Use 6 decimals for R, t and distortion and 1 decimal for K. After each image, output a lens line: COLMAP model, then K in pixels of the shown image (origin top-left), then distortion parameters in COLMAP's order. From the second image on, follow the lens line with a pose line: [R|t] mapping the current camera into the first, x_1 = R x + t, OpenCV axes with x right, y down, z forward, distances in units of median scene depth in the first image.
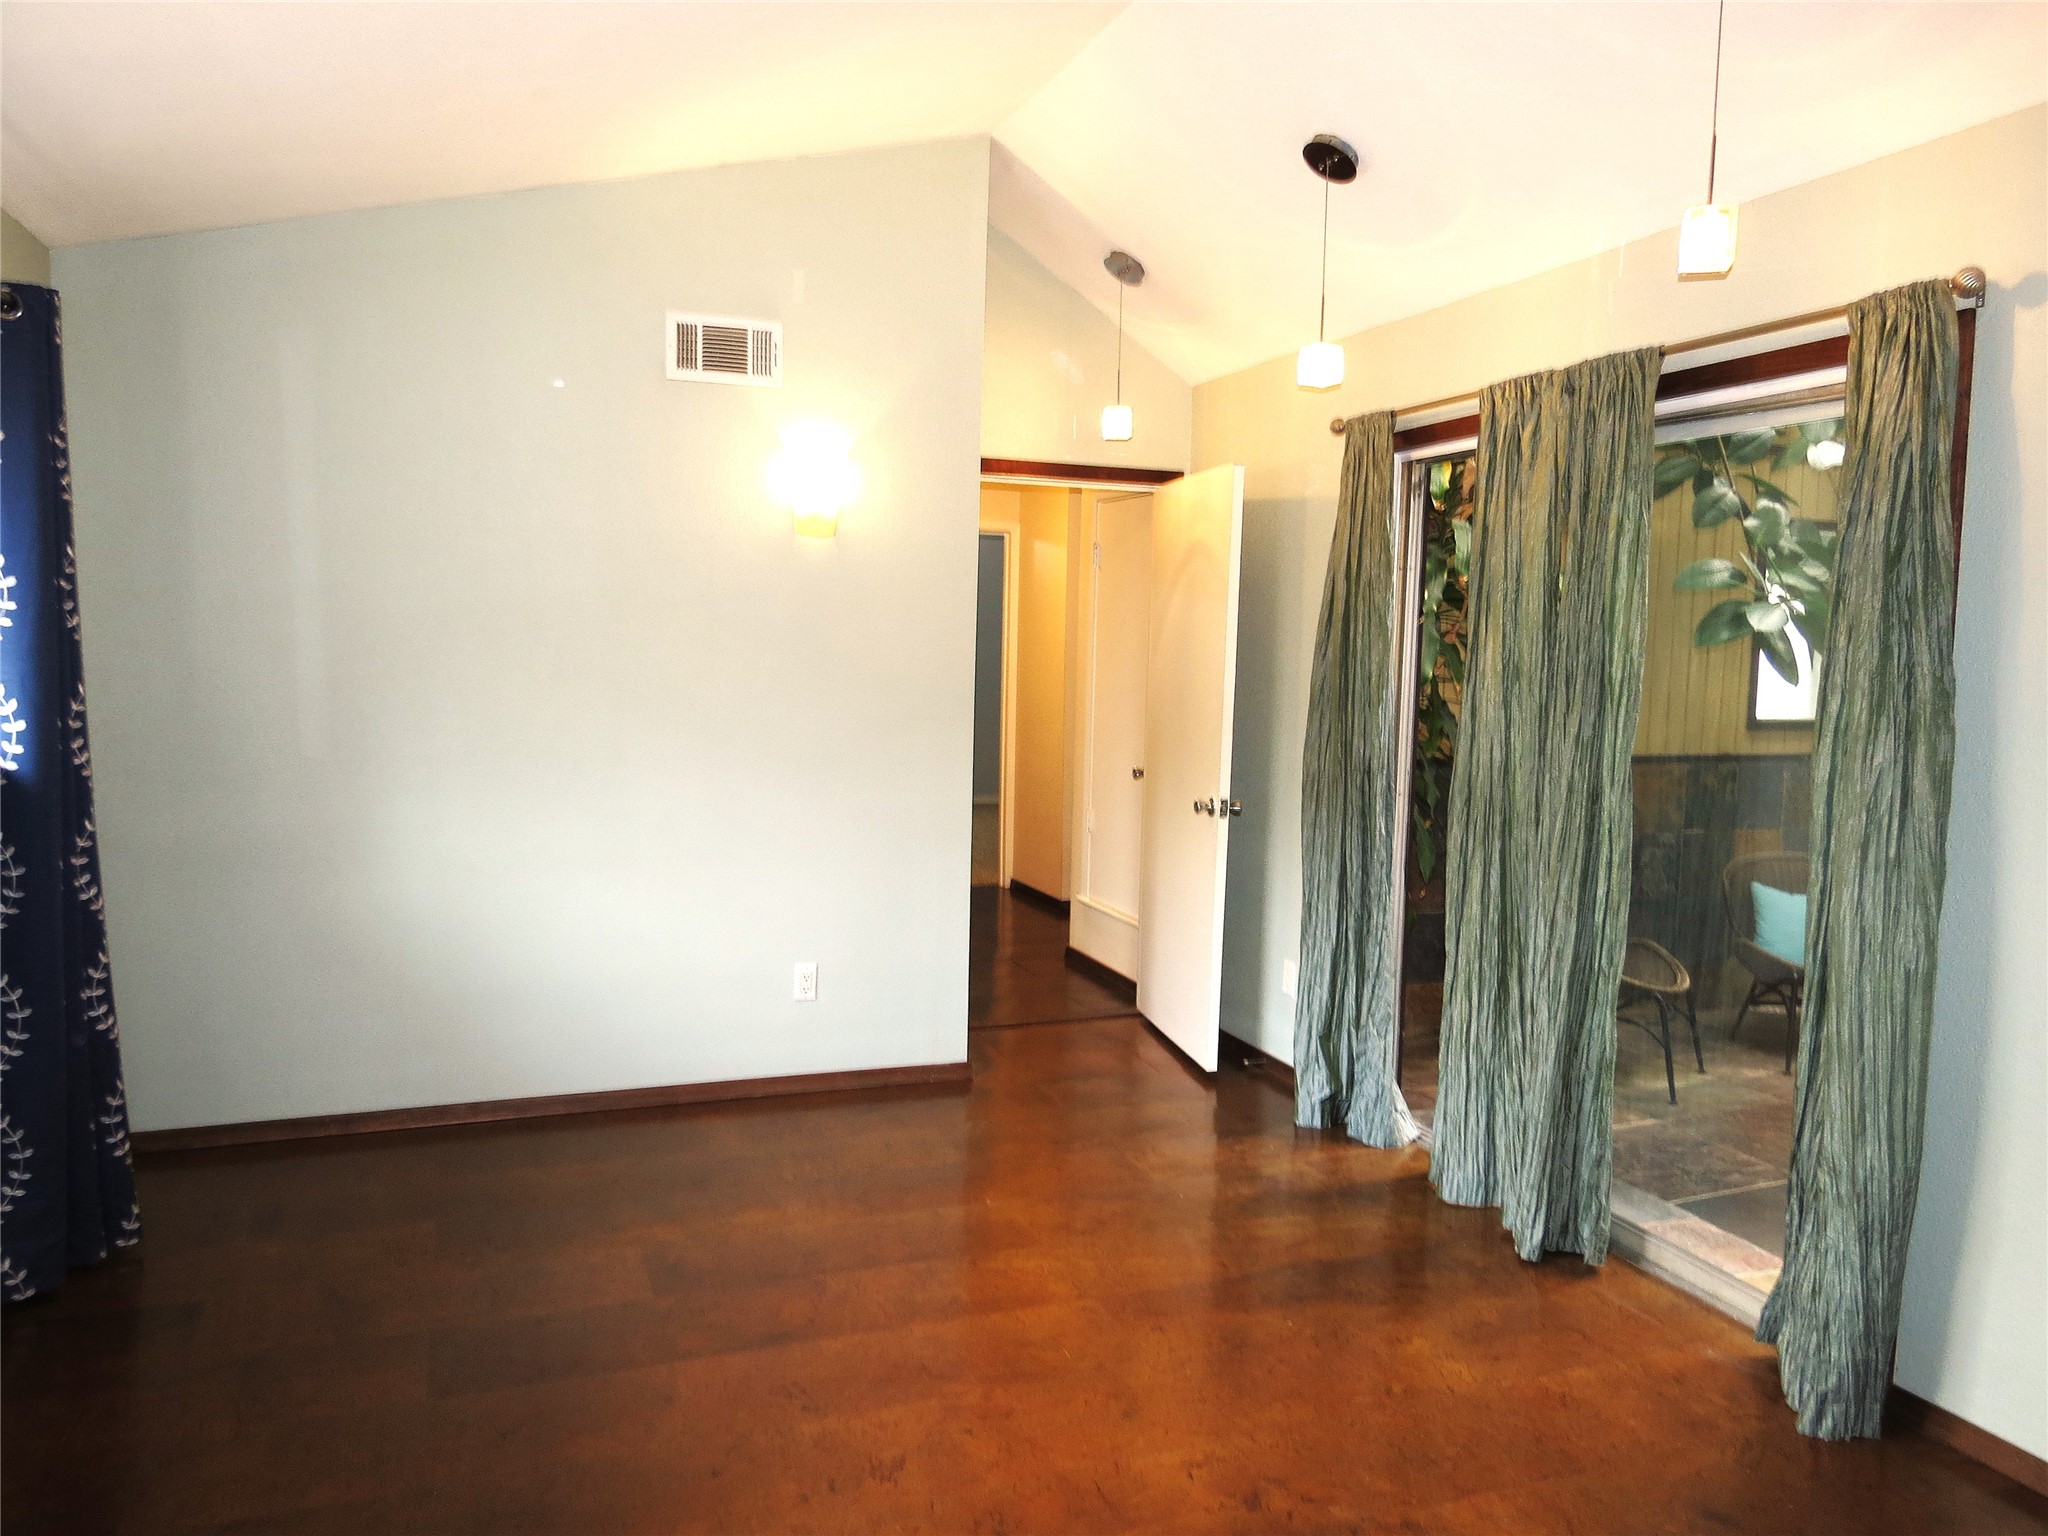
lens RADIAL K [[1464.1, 0, 1019.6], [0, 1464.1, 762.2], [0, 0, 1]] dist [-0.017748, -0.001586]
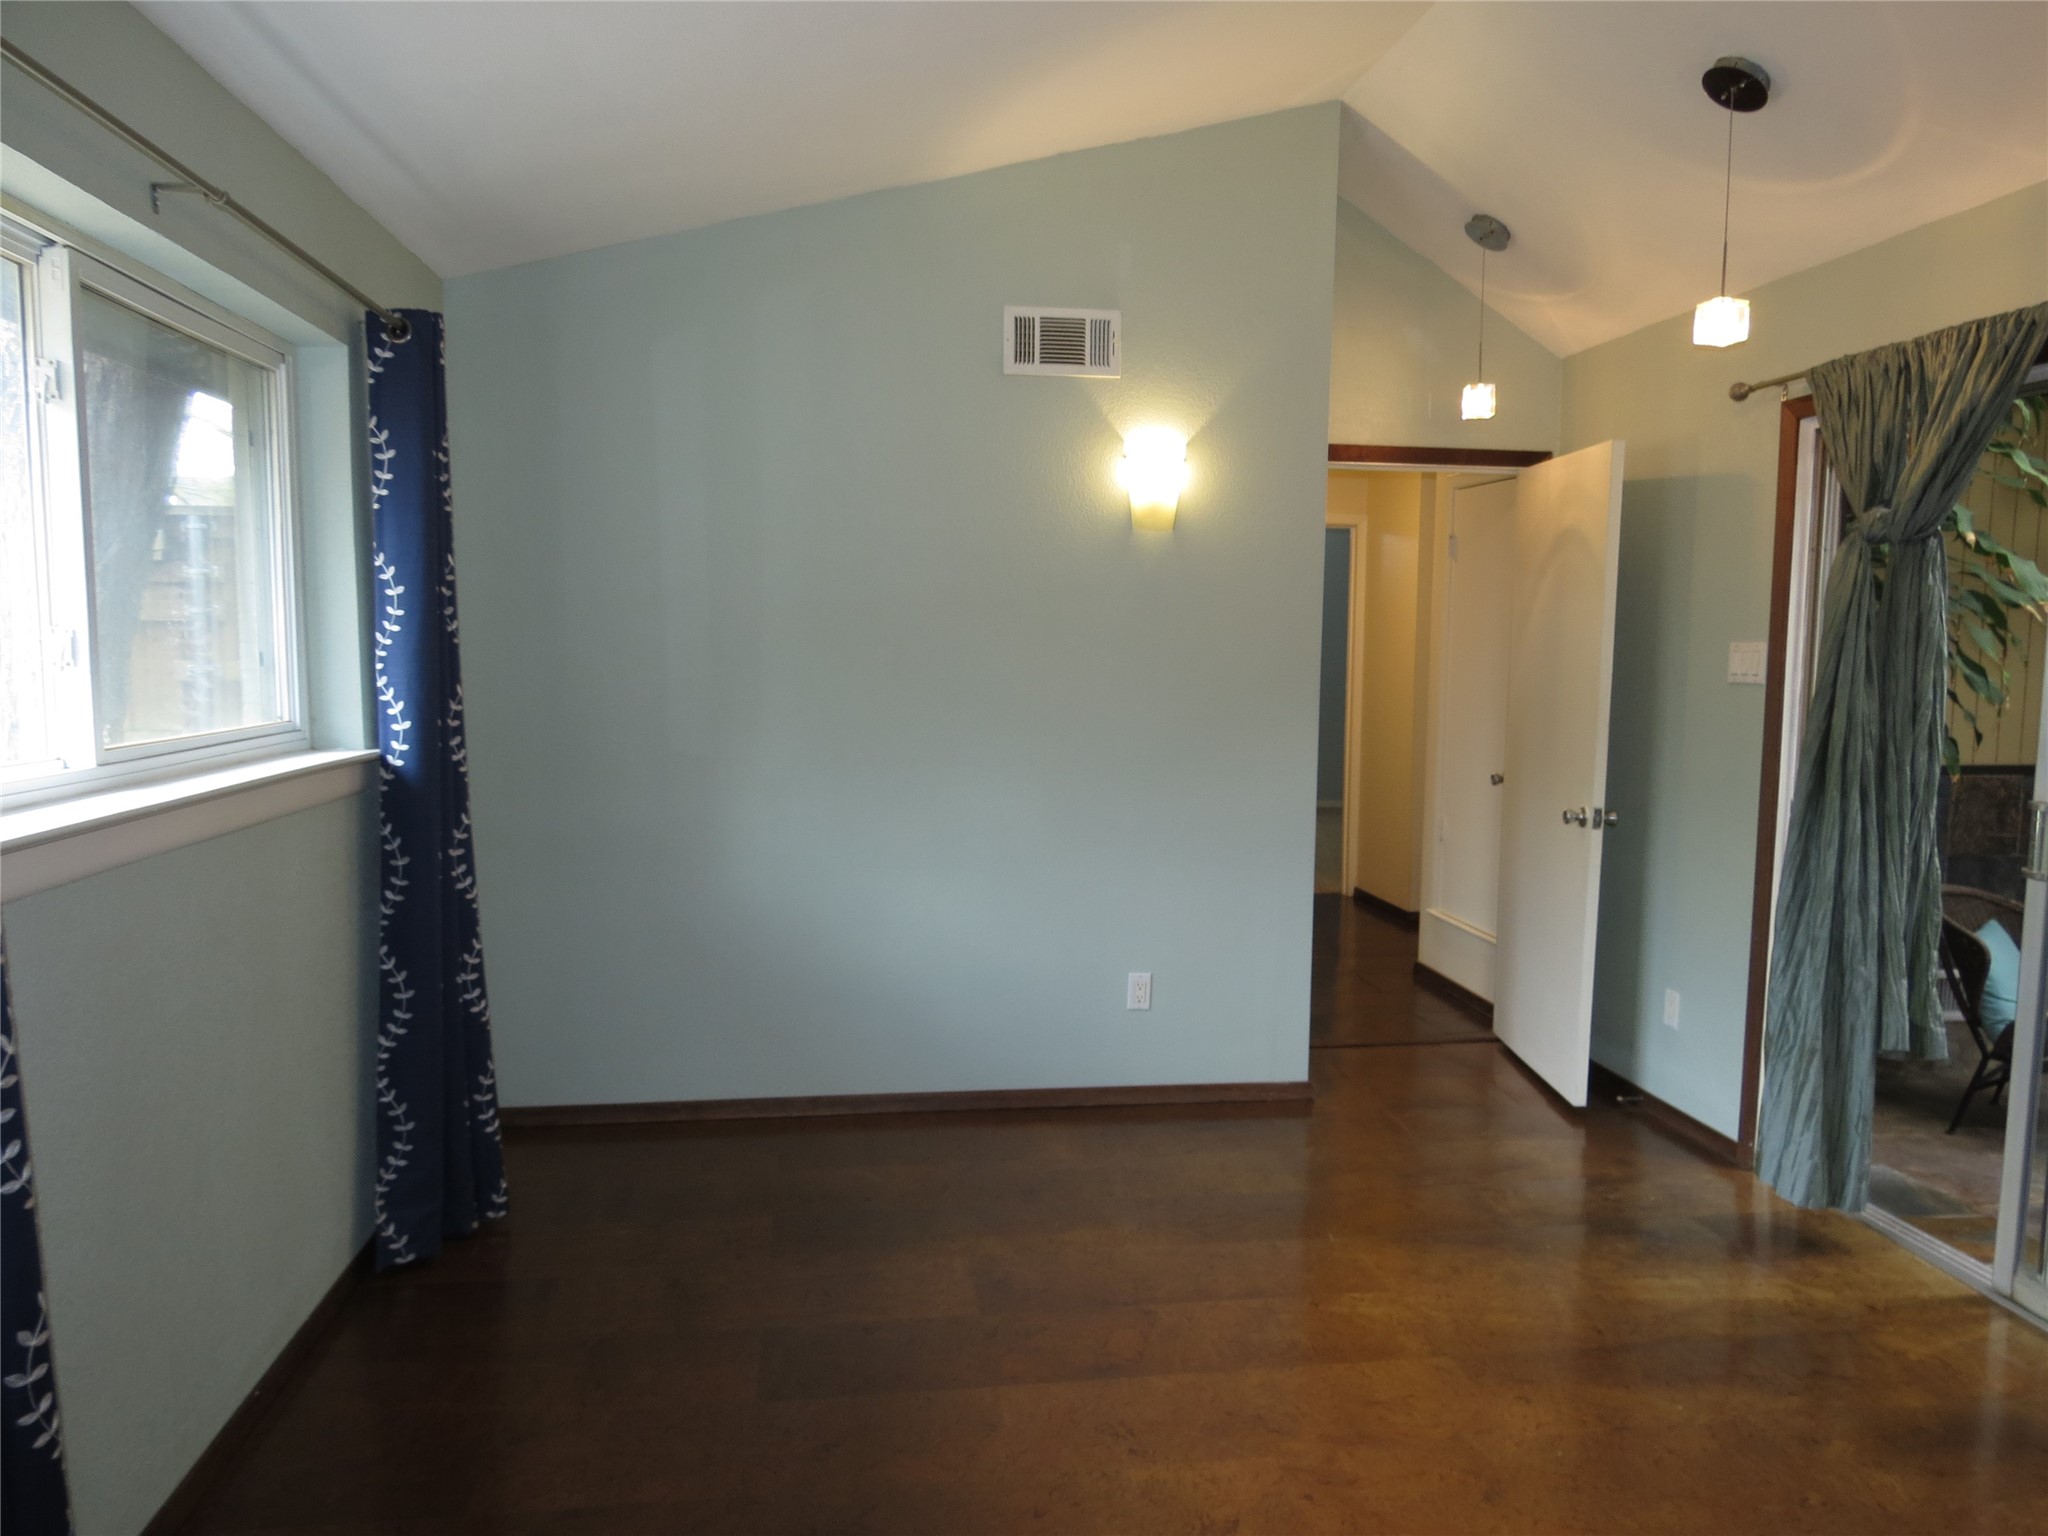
lens RADIAL K [[1464.1, 0, 1019.6], [0, 1464.1, 762.2], [0, 0, 1]] dist [-0.017748, -0.001586]
pose [[0.973698, 0.008410, -0.227686, -0.005705], [-0.008607, 0.999963, 0.000129, -0.001198], [0.227679, 0.001834, 0.973734, 0.051008]]
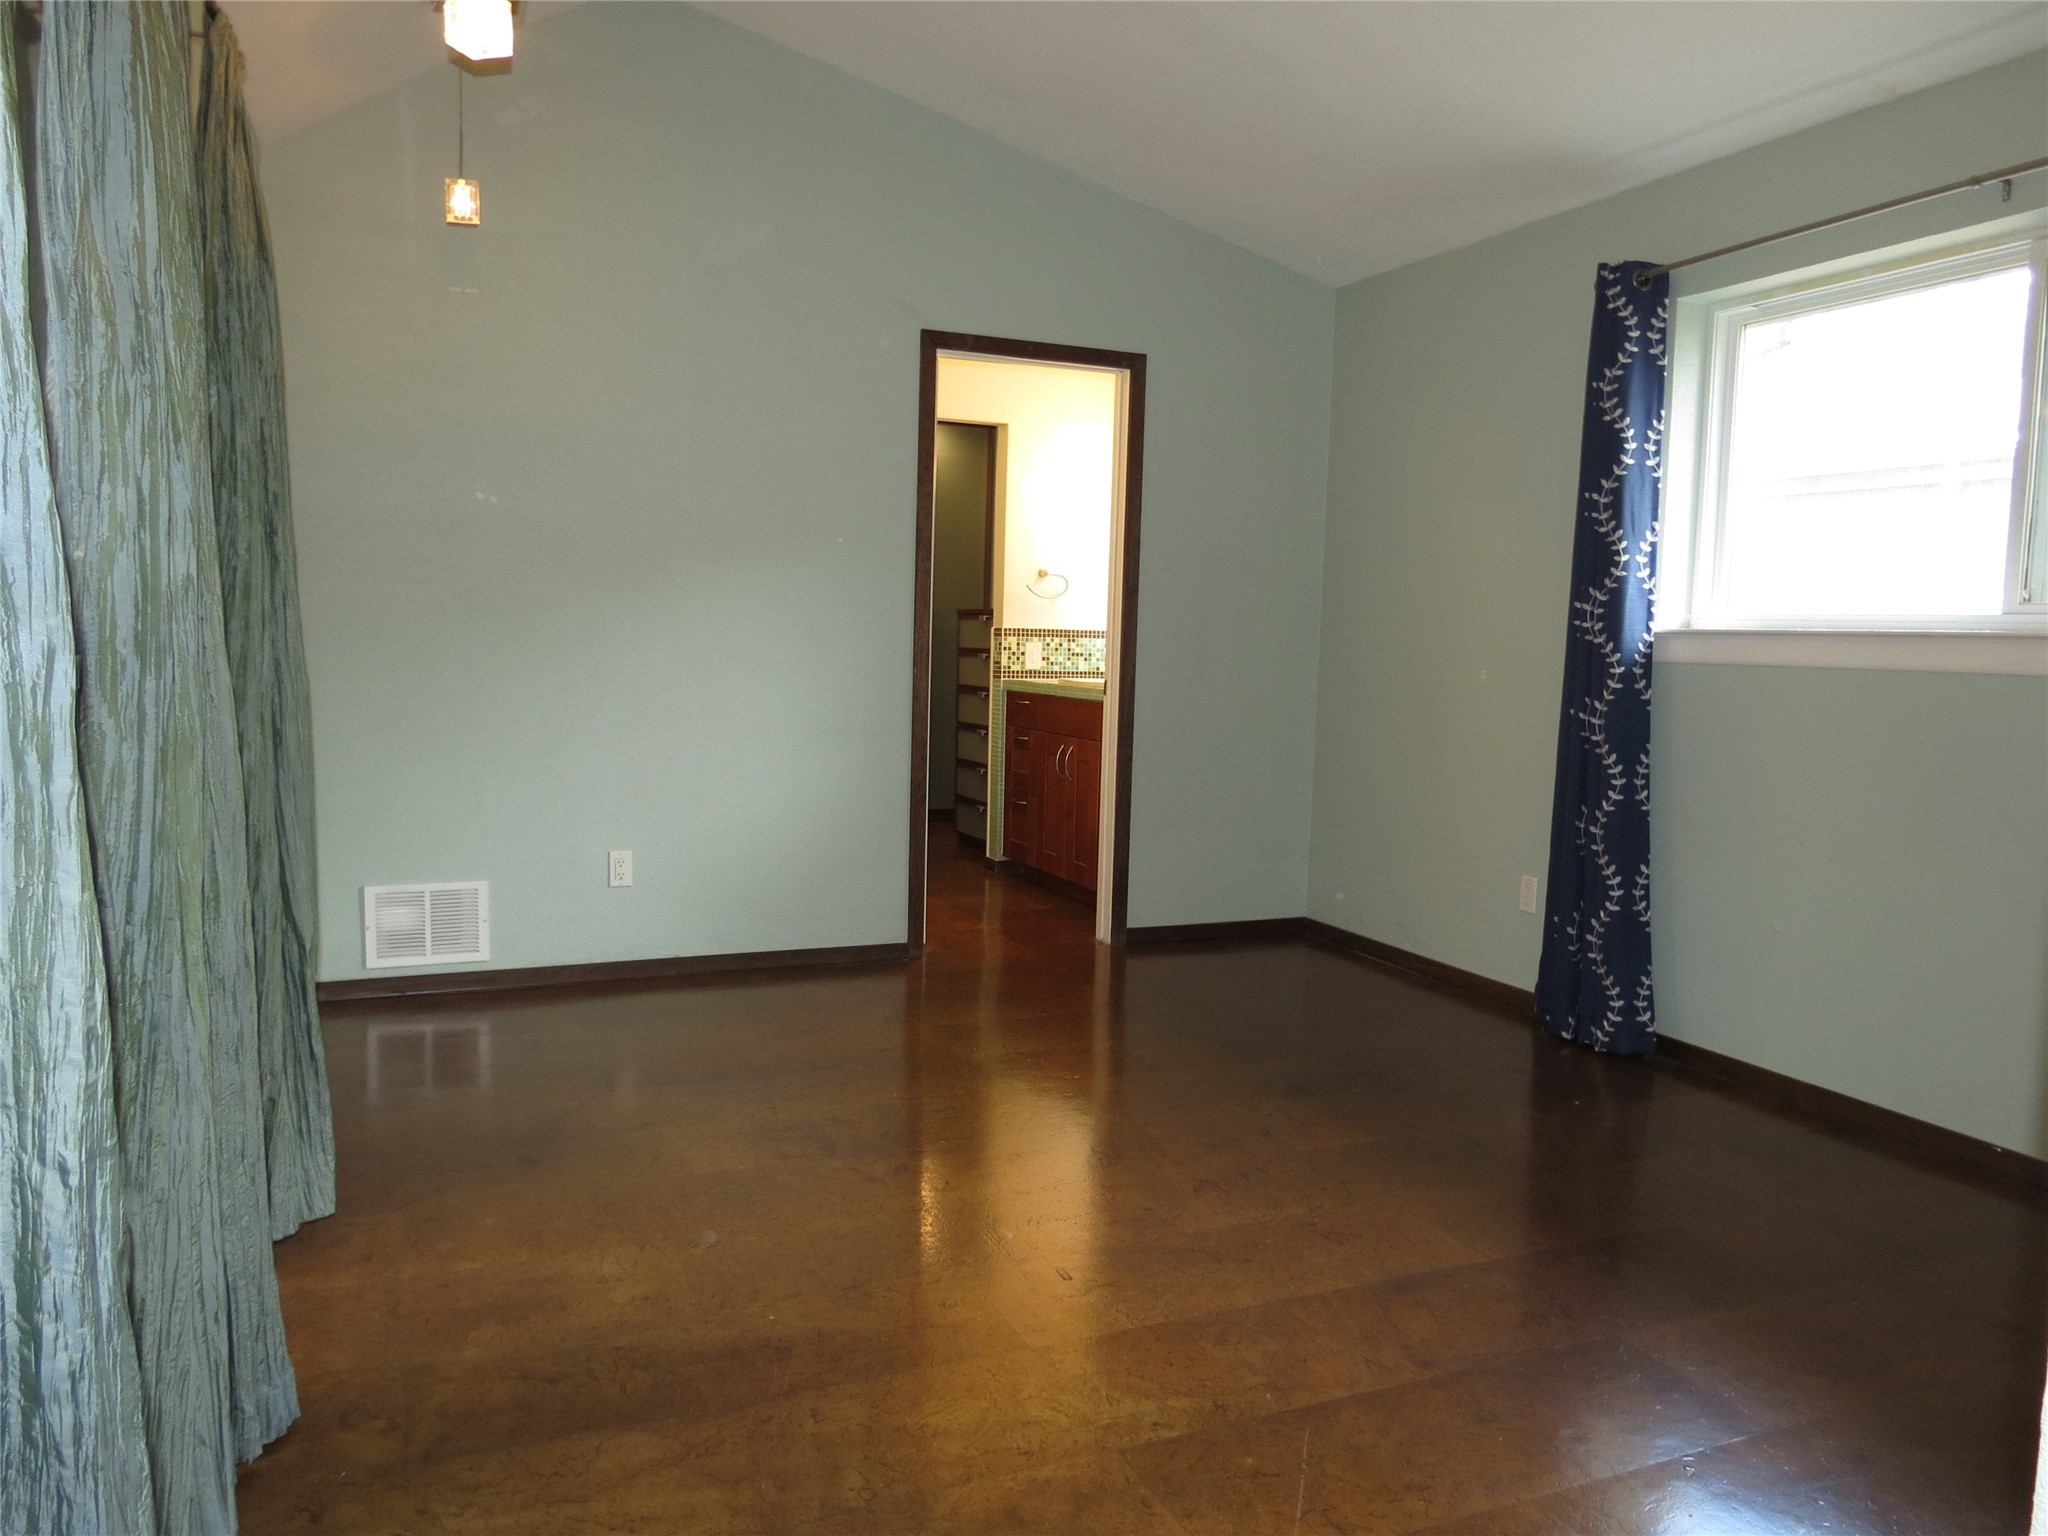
lens RADIAL K [[1464.1, 0, 1019.6], [0, 1464.1, 762.2], [0, 0, 1]] dist [-0.017748, -0.001586]
pose [[-0.998359, -0.037144, -0.043581, 0.088397], [-0.044000, 0.984682, 0.168718, -0.031162], [0.036647, 0.170359, -0.984700, 1.504667]]
